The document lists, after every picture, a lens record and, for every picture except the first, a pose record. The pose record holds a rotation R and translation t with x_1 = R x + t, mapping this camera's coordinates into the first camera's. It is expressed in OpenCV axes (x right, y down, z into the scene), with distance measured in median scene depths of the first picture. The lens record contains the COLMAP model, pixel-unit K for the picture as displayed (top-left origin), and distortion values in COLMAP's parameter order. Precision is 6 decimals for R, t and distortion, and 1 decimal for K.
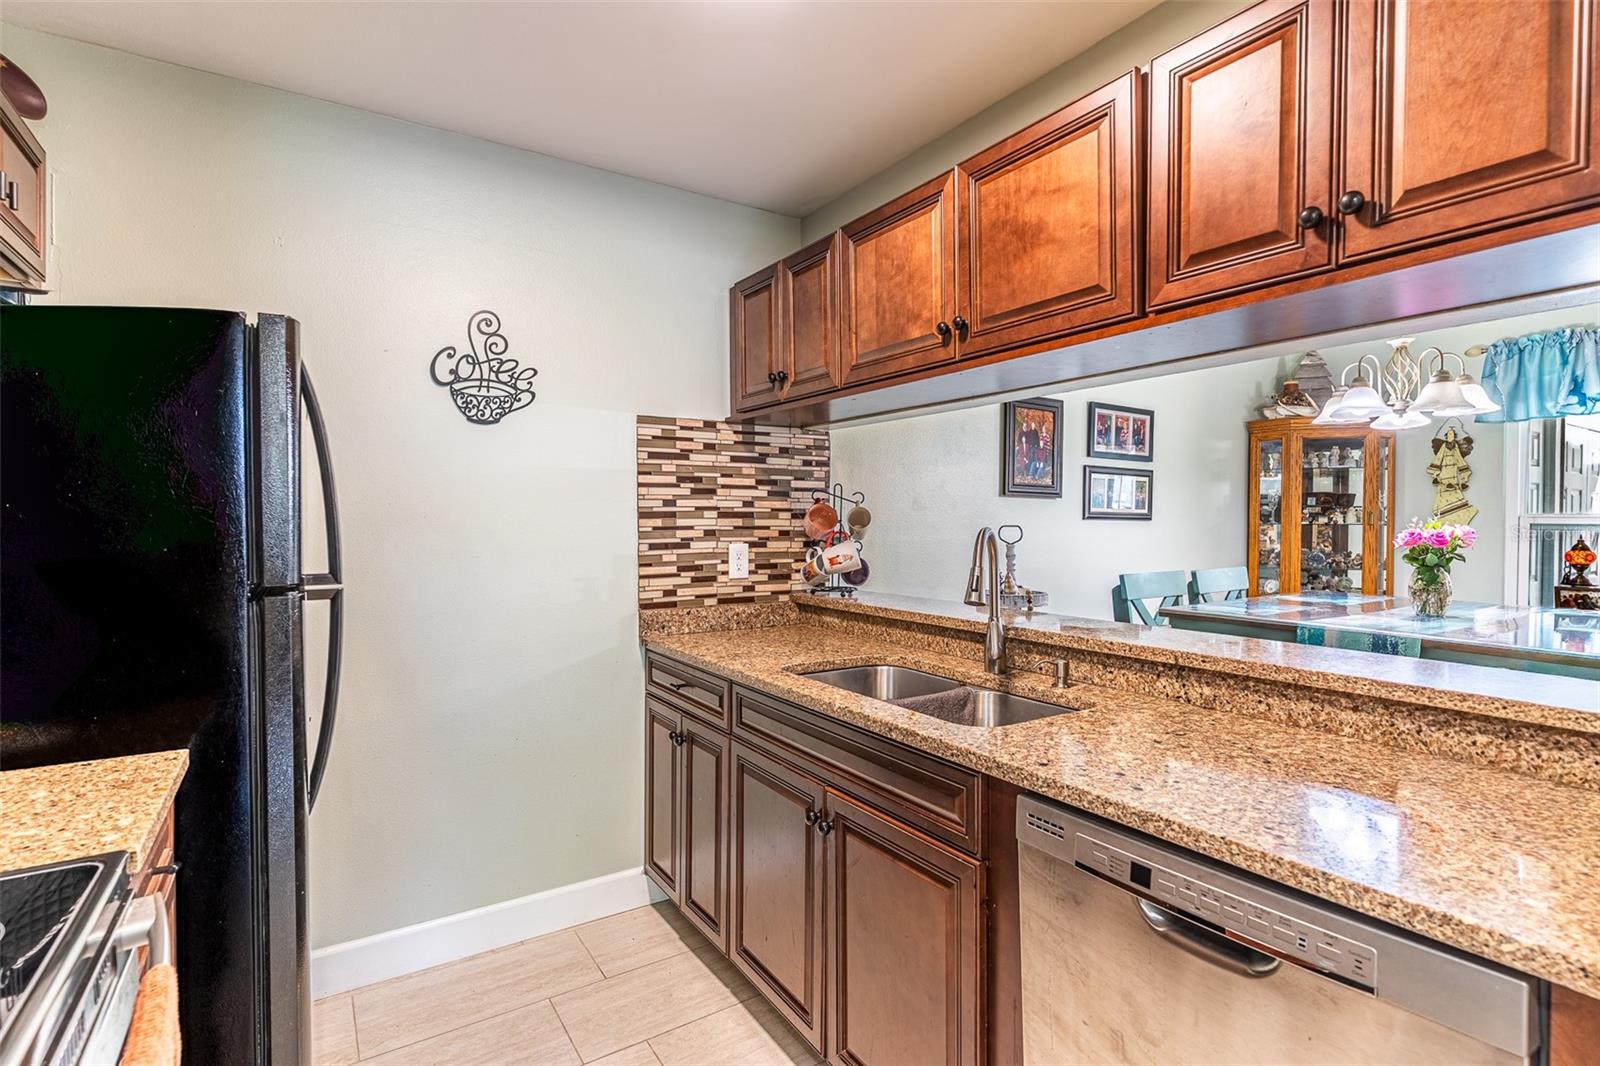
lens RADIAL K [[769.8, 0, 792.5], [0, 769.8, 530.9], [0, 0, 1]] dist [0.004258, 0.000145]
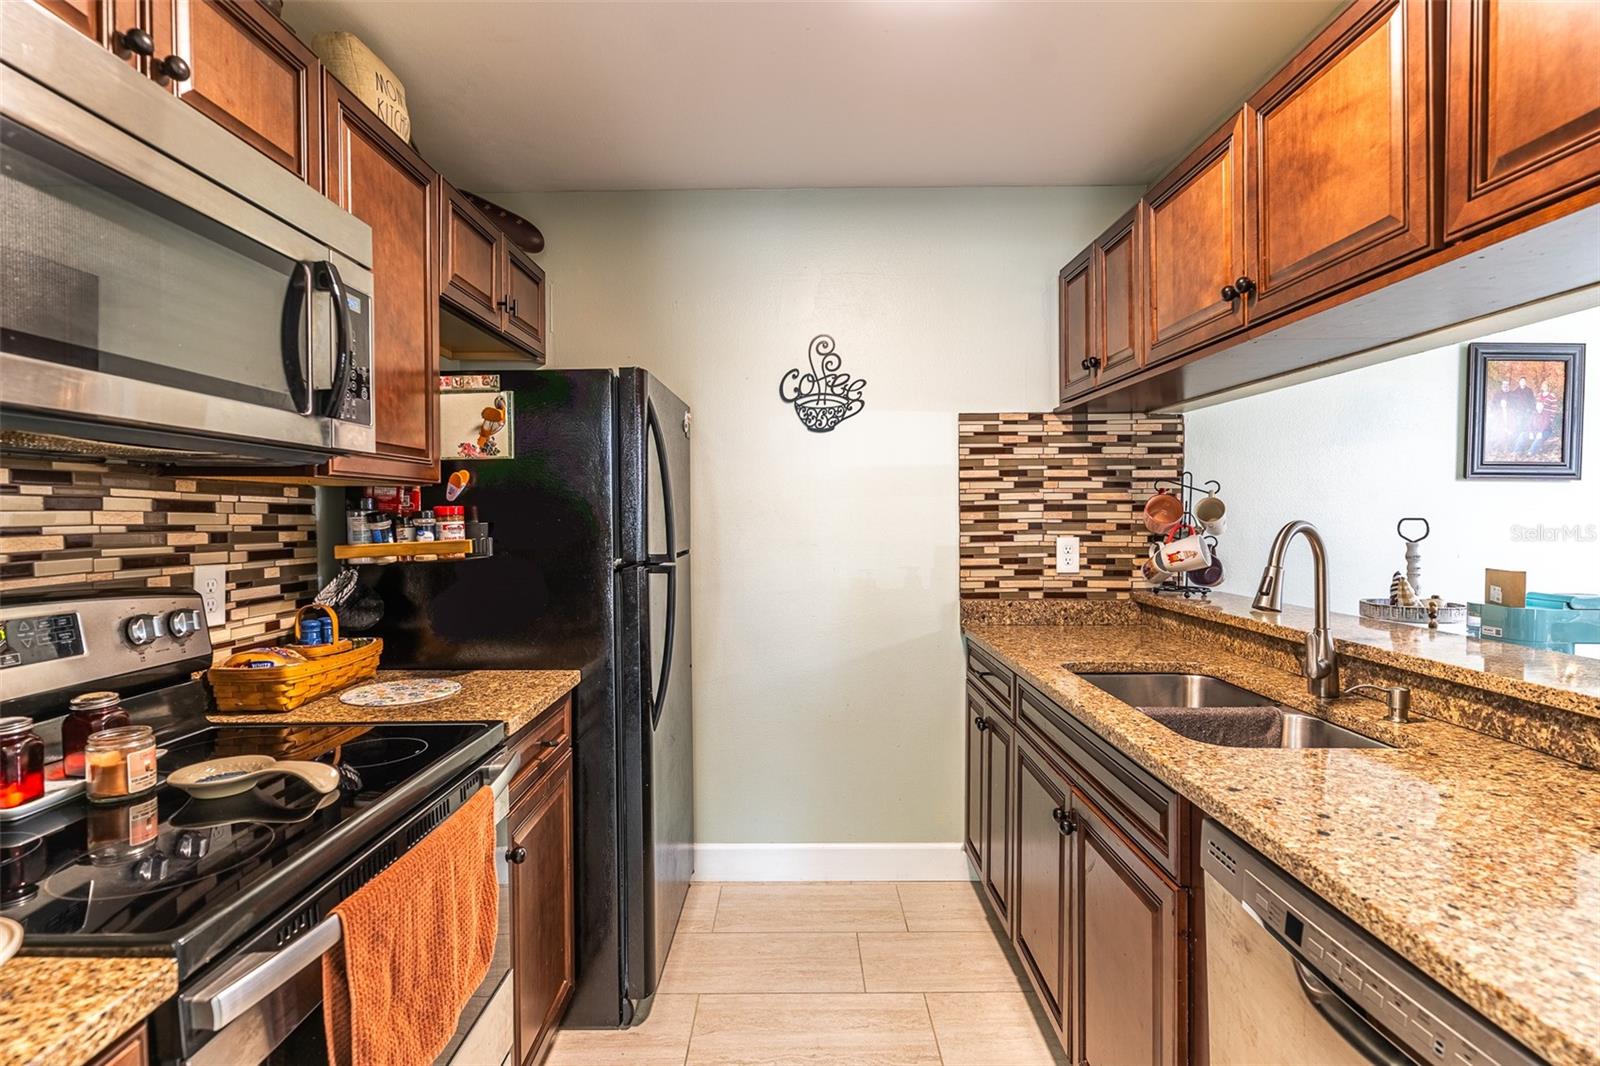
lens RADIAL K [[769.8, 0, 793.2], [0, 769.8, 531.5], [0, 0, 1]] dist [0.004258, 0.000145]
pose [[0.840474, 0.008291, -0.541789, 0.195705], [-0.003160, 0.999941, 0.010400, 0.000476], [0.541843, -0.007029, 0.840450, -0.005629]]
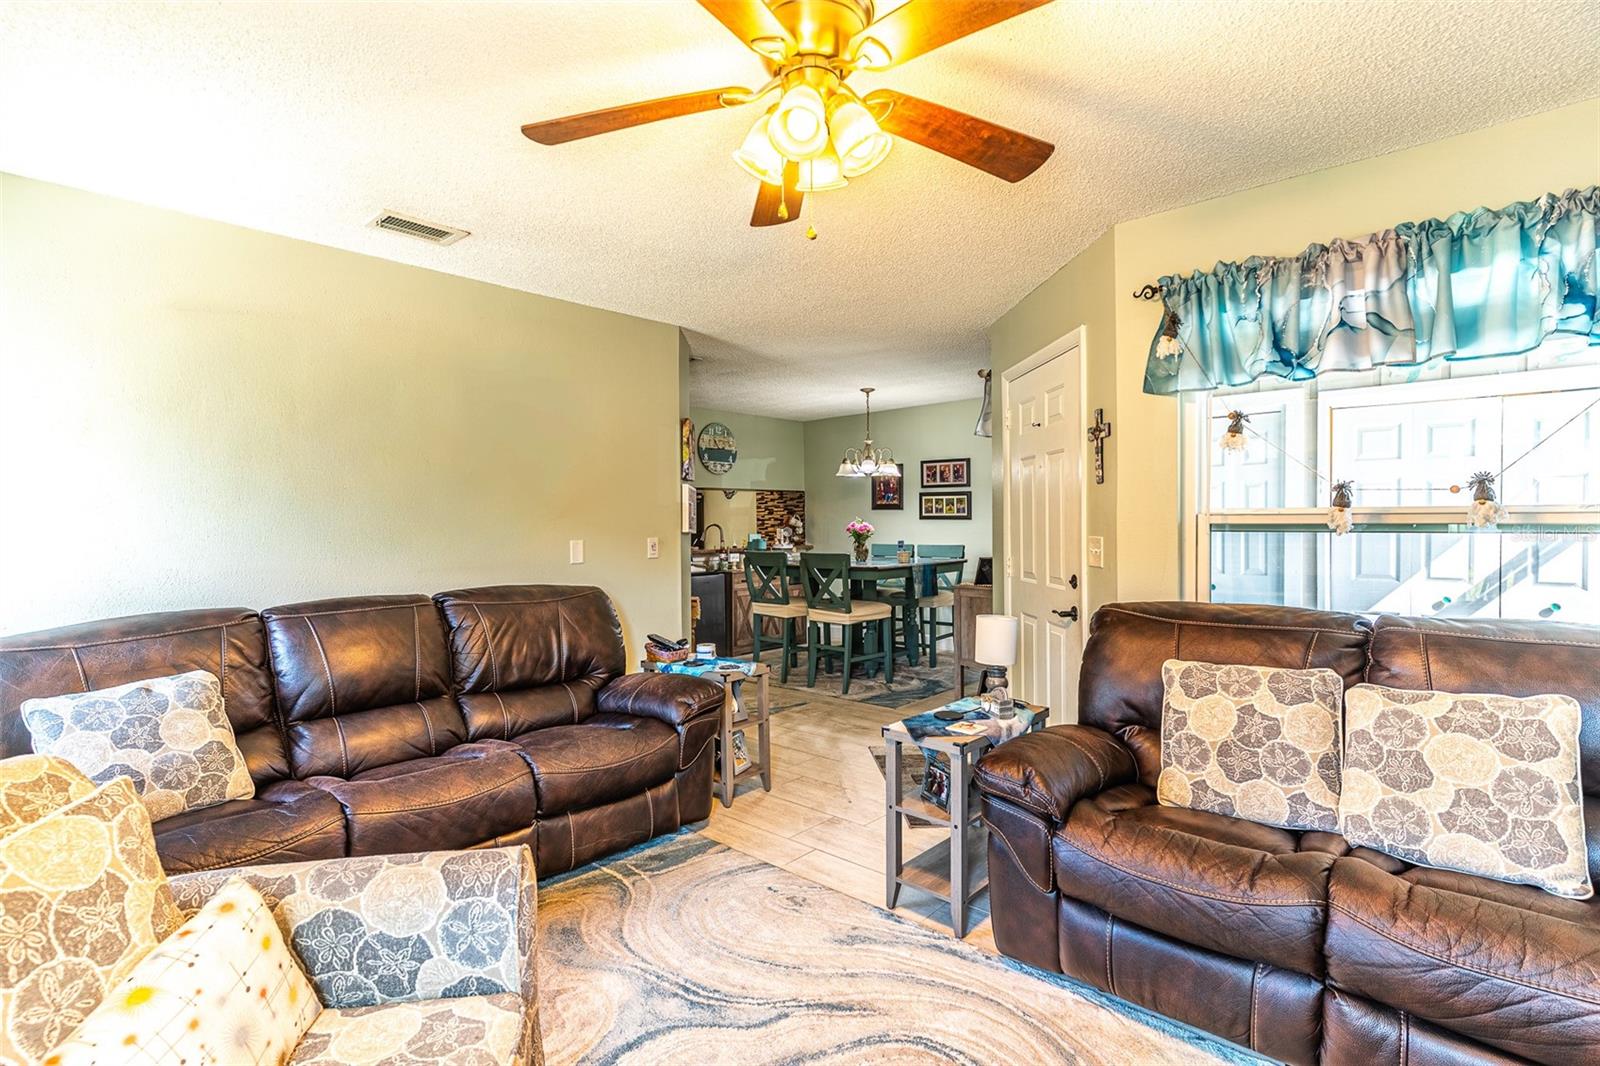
lens RADIAL K [[769.8, 0, 786.8], [0, 769.8, 533.1], [0, 0, 1]] dist [0.004258, 0.000145]
pose [[0.254097, 0.011413, -0.967111, 3.674520], [-0.002856, 0.999935, 0.011050, -0.000353], [0.967175, -0.000046, 0.254113, 0.238792]]
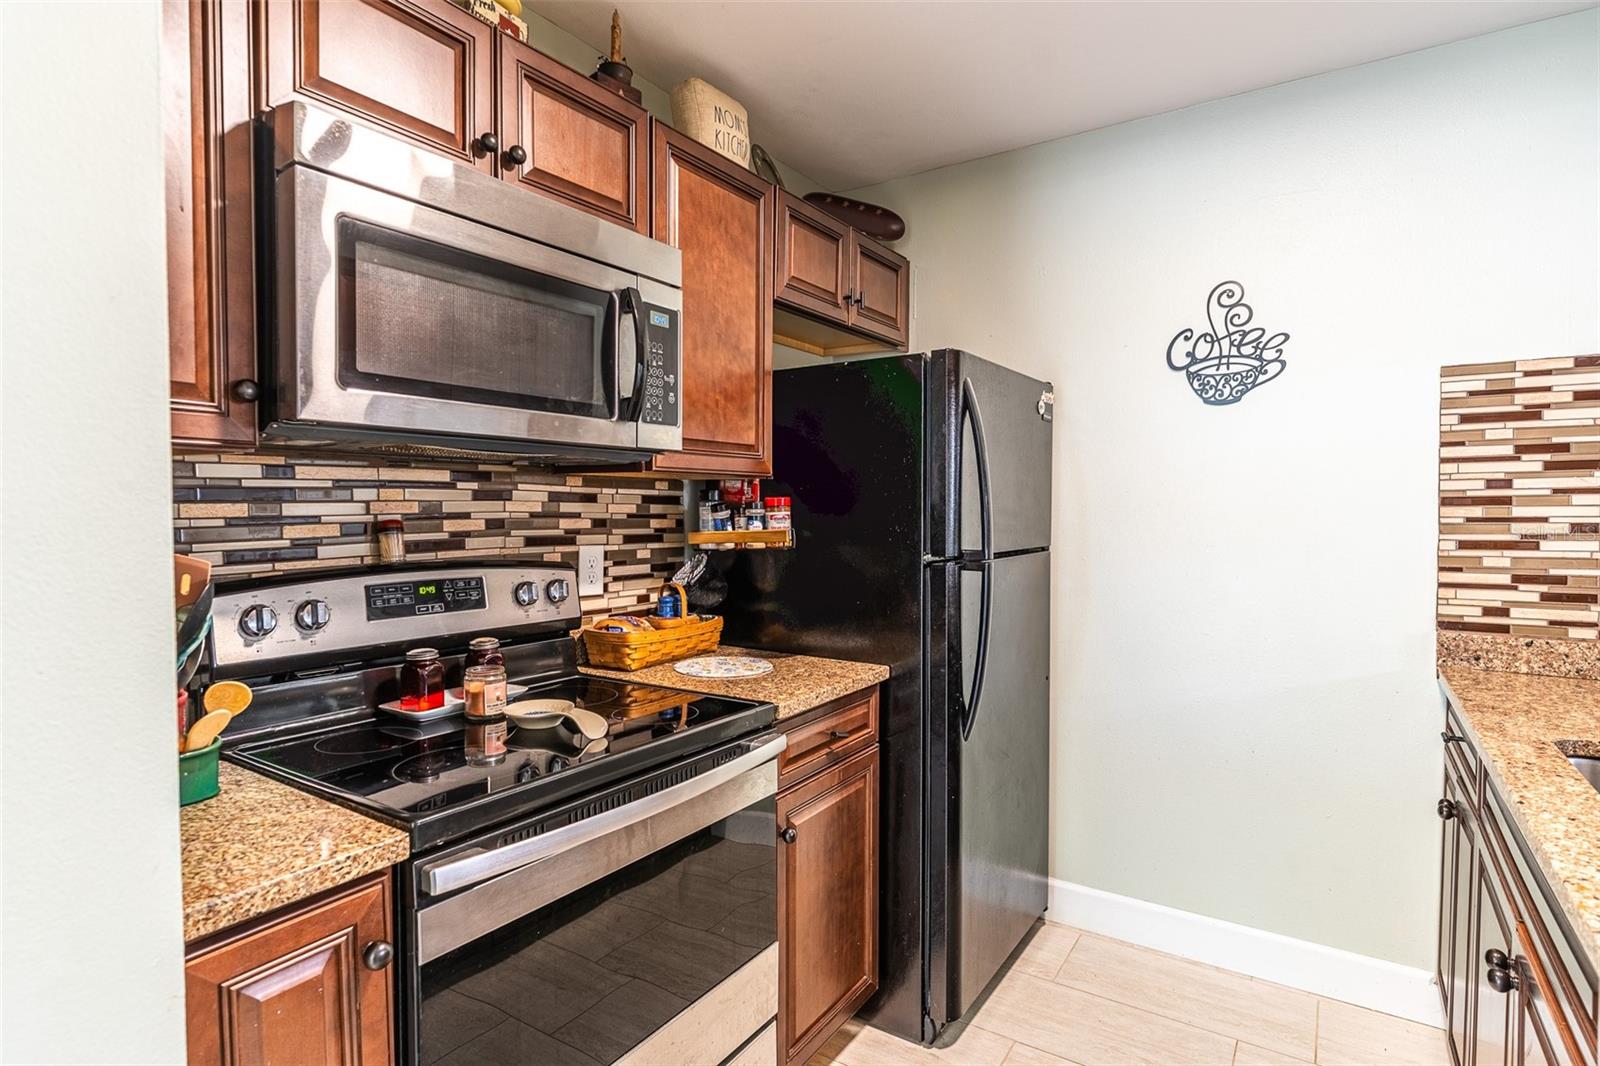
lens RADIAL K [[830.3, 0, 794.4], [0, 830.3, 530.8], [0, 0, 1]] dist [0.000376, 0.002800]
pose [[0.409456, 0.027822, -0.911905, 0.303959], [-0.015391, 0.999603, 0.023587, -0.001664], [0.912200, 0.004377, 0.409722, 0.116261]]
